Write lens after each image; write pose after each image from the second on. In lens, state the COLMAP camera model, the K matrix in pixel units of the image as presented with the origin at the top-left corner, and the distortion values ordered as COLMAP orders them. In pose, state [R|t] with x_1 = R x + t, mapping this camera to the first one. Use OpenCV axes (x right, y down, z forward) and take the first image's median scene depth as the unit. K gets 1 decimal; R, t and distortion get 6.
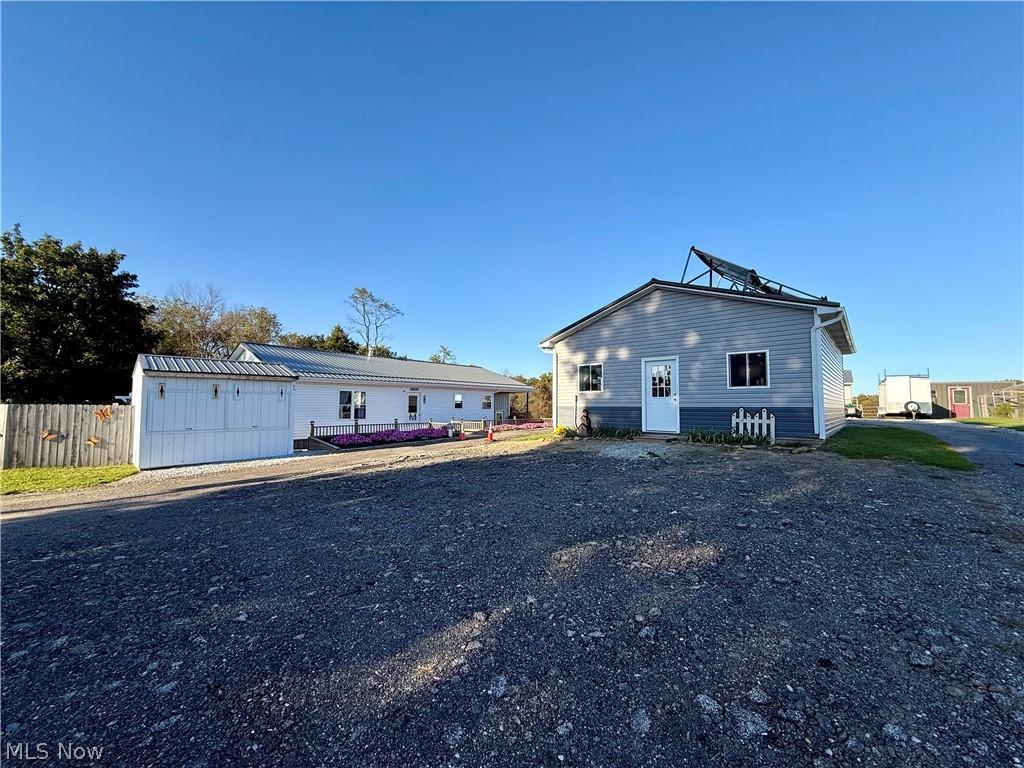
lens RADIAL K [[370.4, 0, 508.4], [0, 370.4, 386.7], [0, 0, 1]] dist [-0.000397, -0.000014]
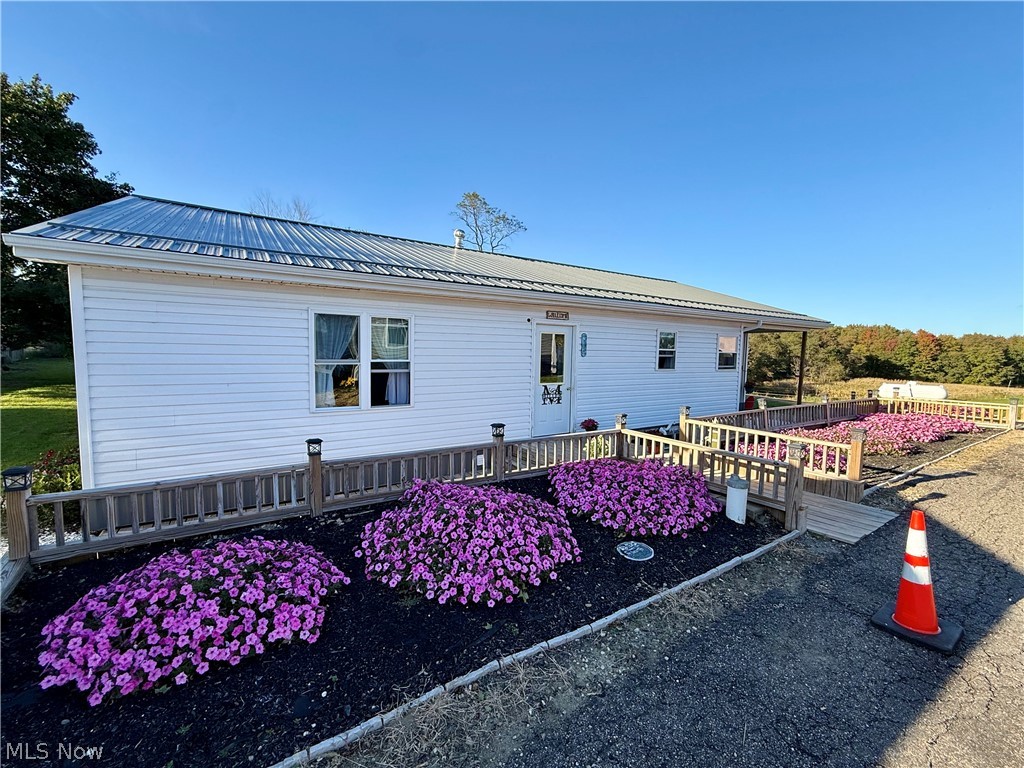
lens RADIAL K [[415.3, 0, 511.8], [0, 415.3, 380.8], [0, 0, 1]] dist [-0.004062, -0.000736]
pose [[0.952135, 0.035557, -0.303601, -0.174352], [0.001189, 0.992773, 0.120000, 0.021407], [0.305674, -0.114617, 0.945212, 0.613427]]
